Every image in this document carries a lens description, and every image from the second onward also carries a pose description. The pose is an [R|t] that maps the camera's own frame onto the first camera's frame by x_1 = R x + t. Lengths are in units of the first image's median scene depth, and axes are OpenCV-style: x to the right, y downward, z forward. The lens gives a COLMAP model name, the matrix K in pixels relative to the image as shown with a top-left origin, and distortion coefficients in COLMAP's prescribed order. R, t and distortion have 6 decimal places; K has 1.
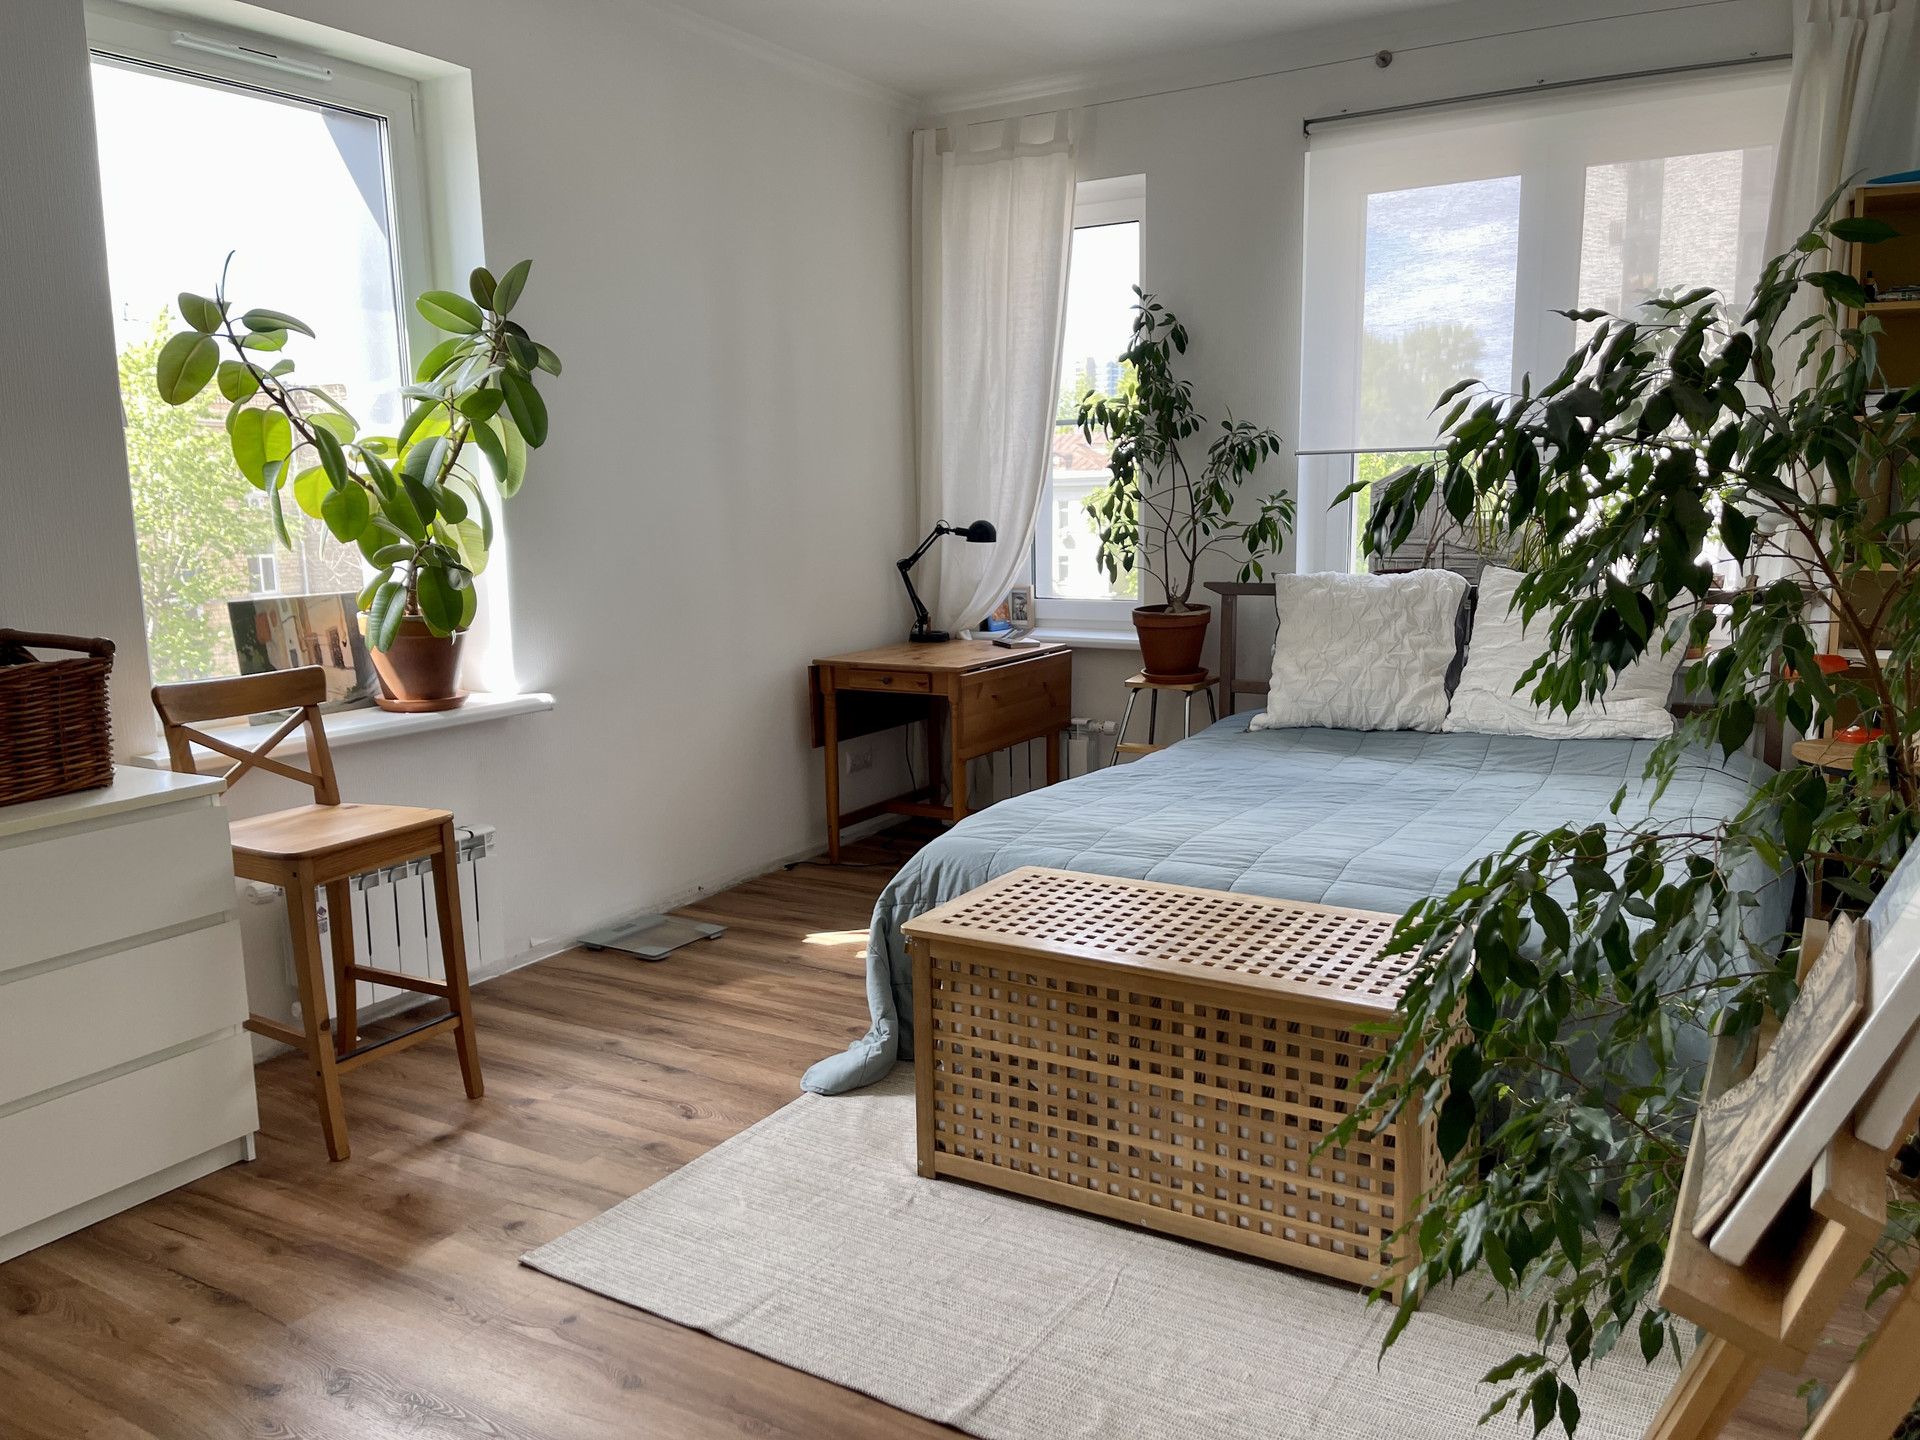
lens RADIAL K [[1447.5, 0, 959.2], [0, 1447.5, 729.7], [0, 0, 1]] dist [0.060310, -0.078319]
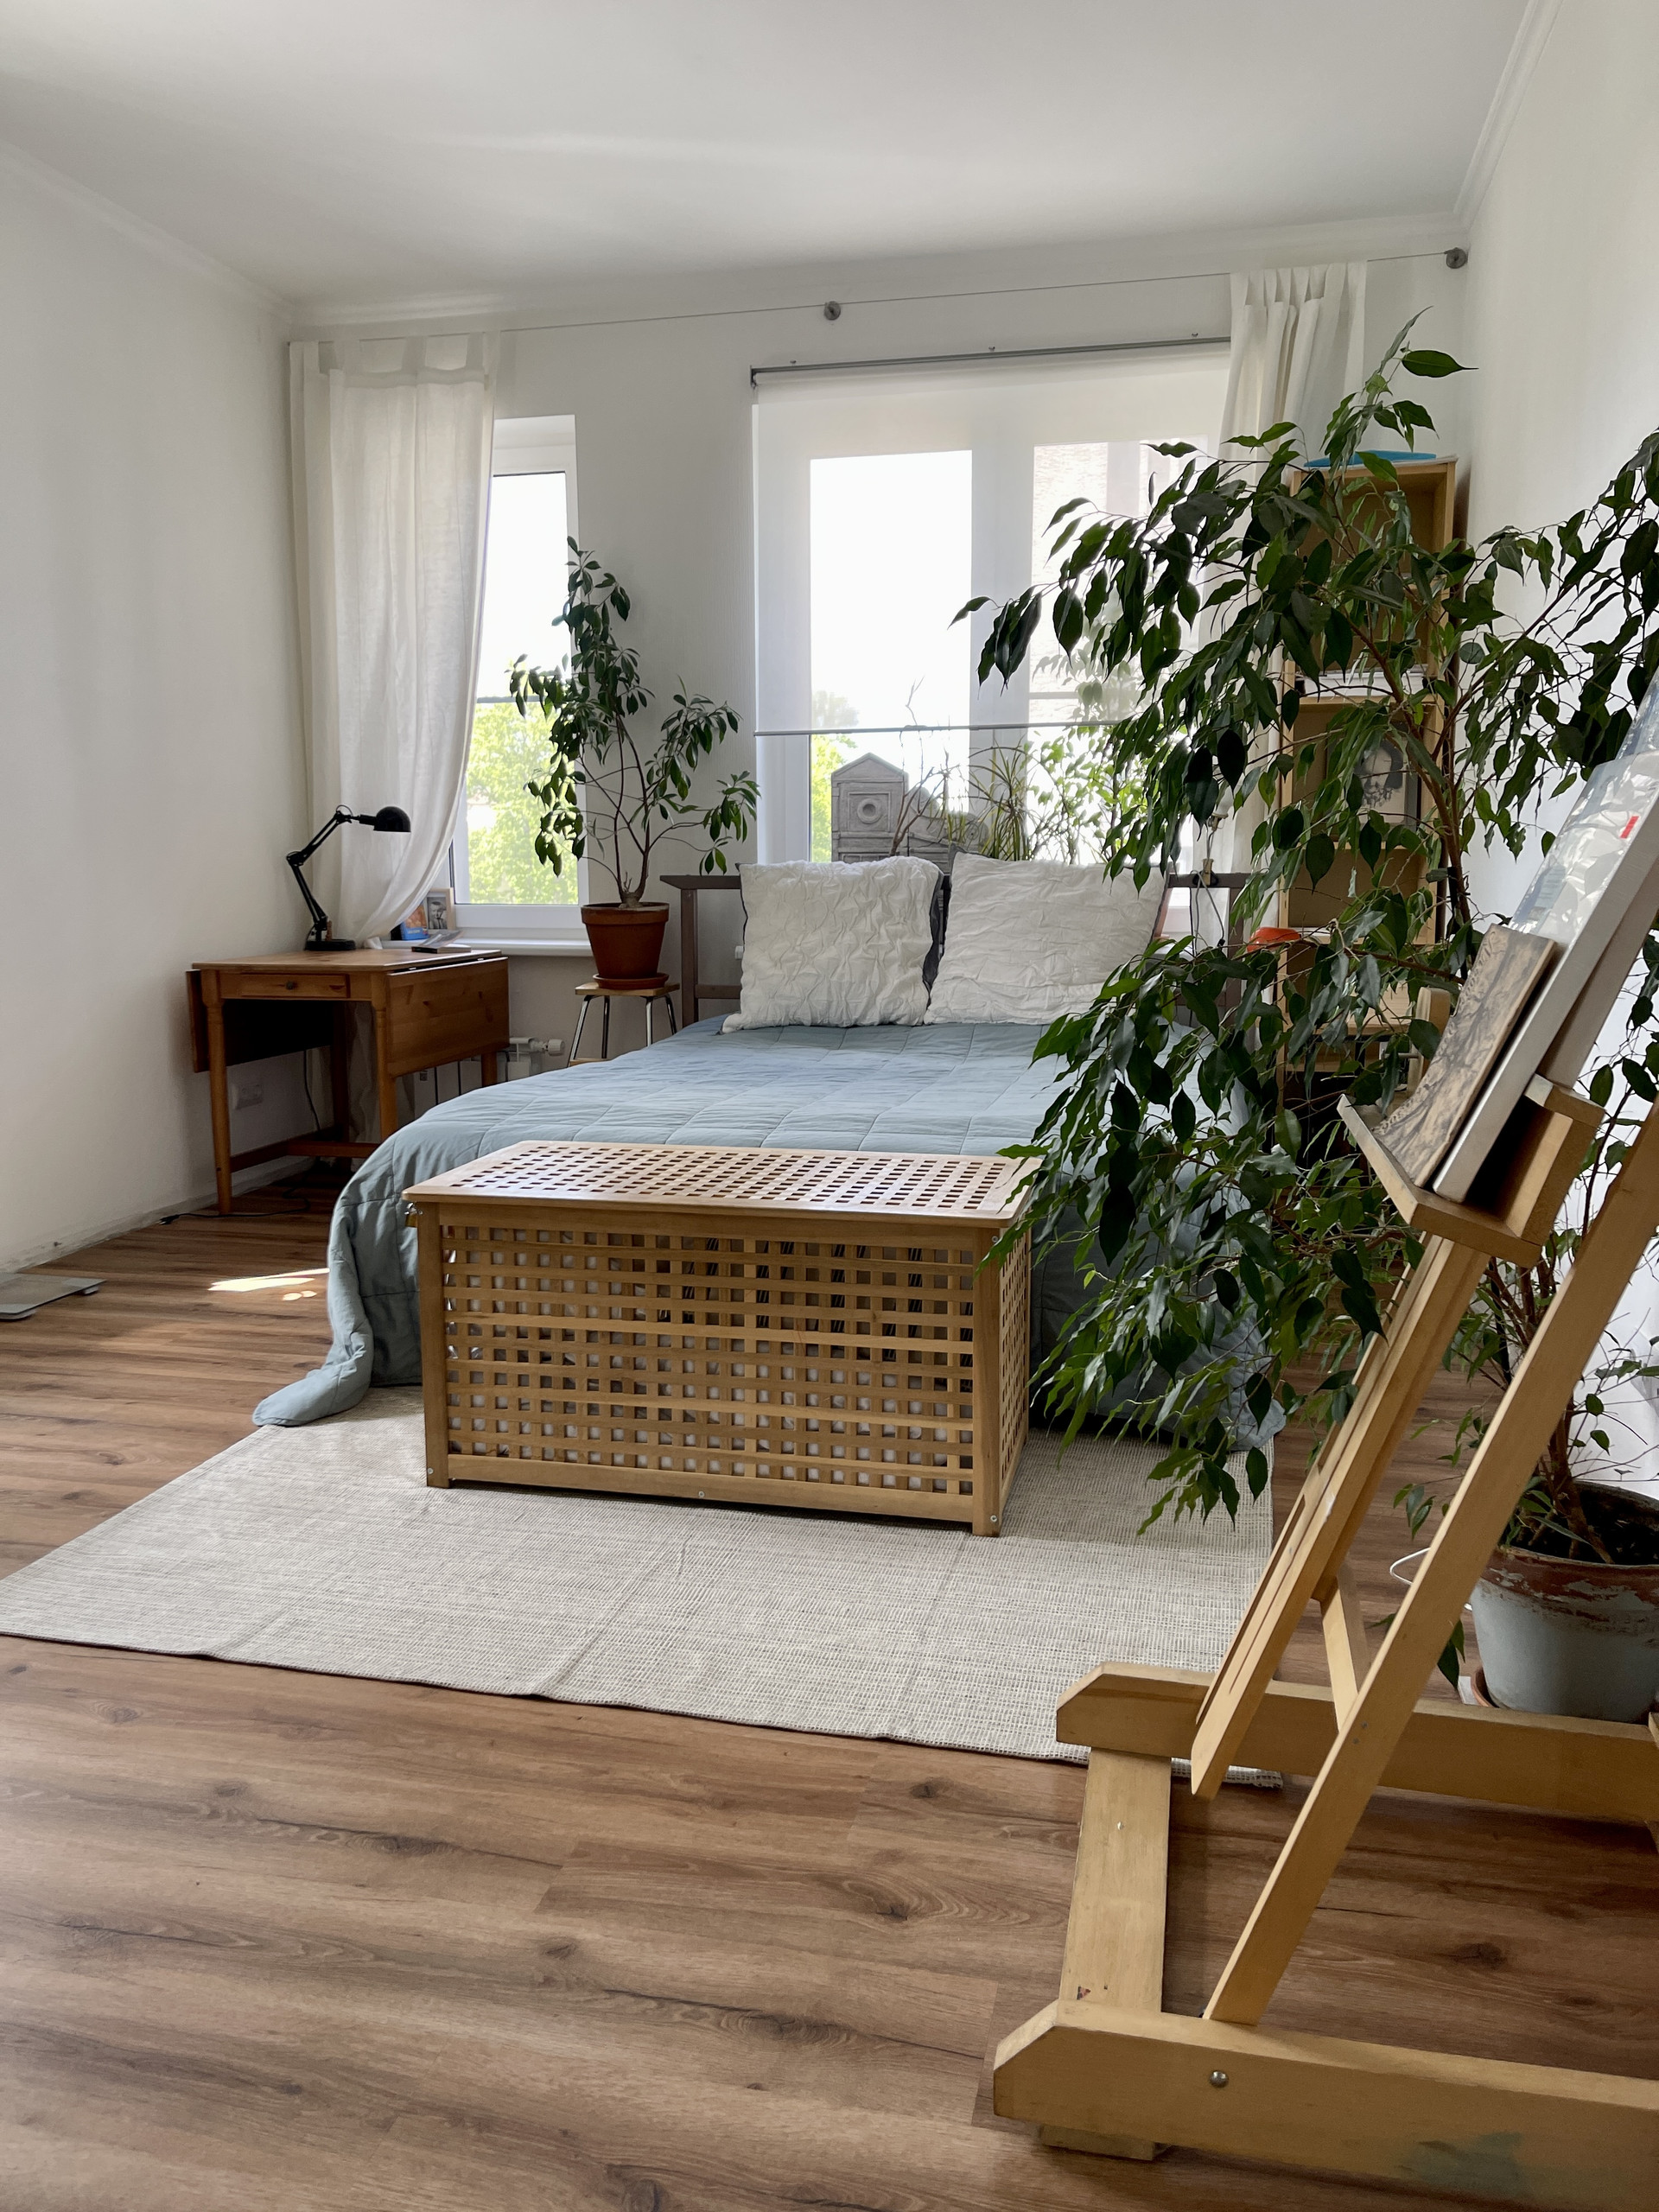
lens RADIAL K [[1667.6, 0, 820.2], [0, 1667.6, 1105.2], [0, 0, 1]] dist [0.060310, -0.078319]
pose [[0.951227, -0.030179, 0.307013, -0.084918], [0.036163, 0.999250, -0.013818, 0.085368], [-0.306366, 0.024247, 0.951605, -0.009977]]
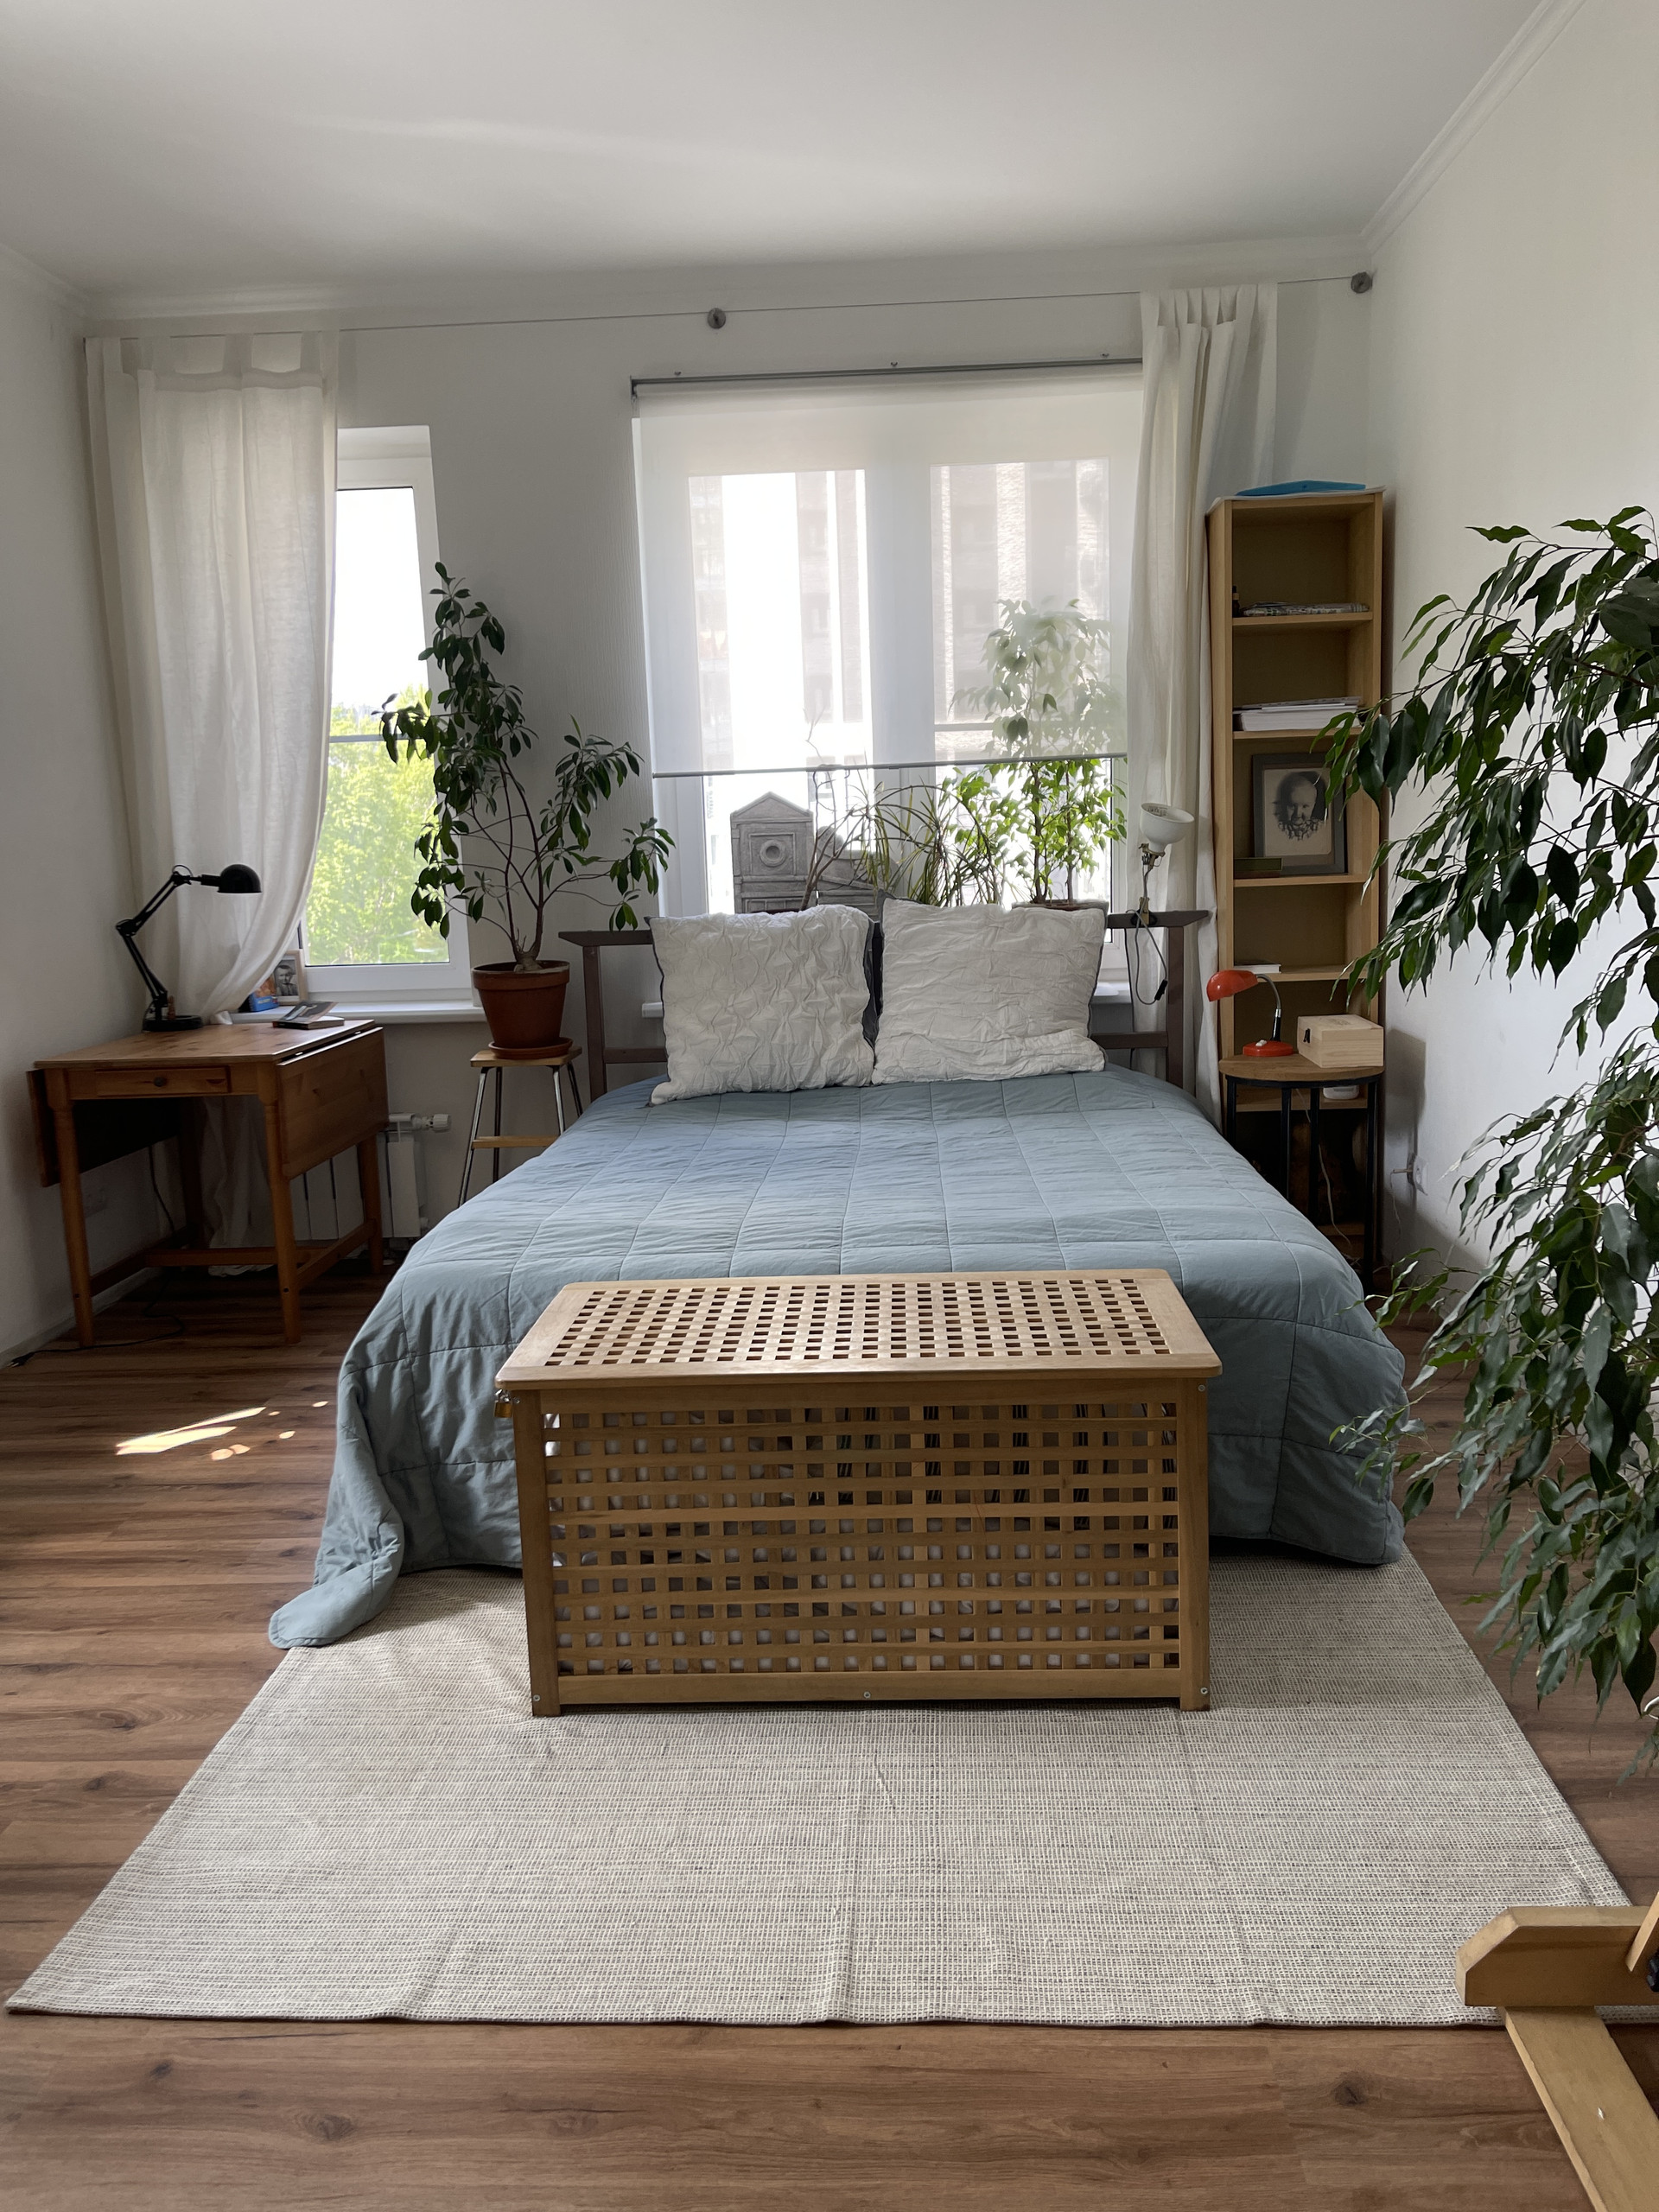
lens RADIAL K [[1667.6, 0, 840.2], [0, 1667.6, 1115.7], [0, 0, 1]] dist [0.060310, -0.078319]
pose [[0.877904, -0.089329, 0.470431, -0.213823], [0.095798, 0.995348, 0.010230, 0.010392], [-0.469157, 0.036085, 0.882377, 0.142170]]
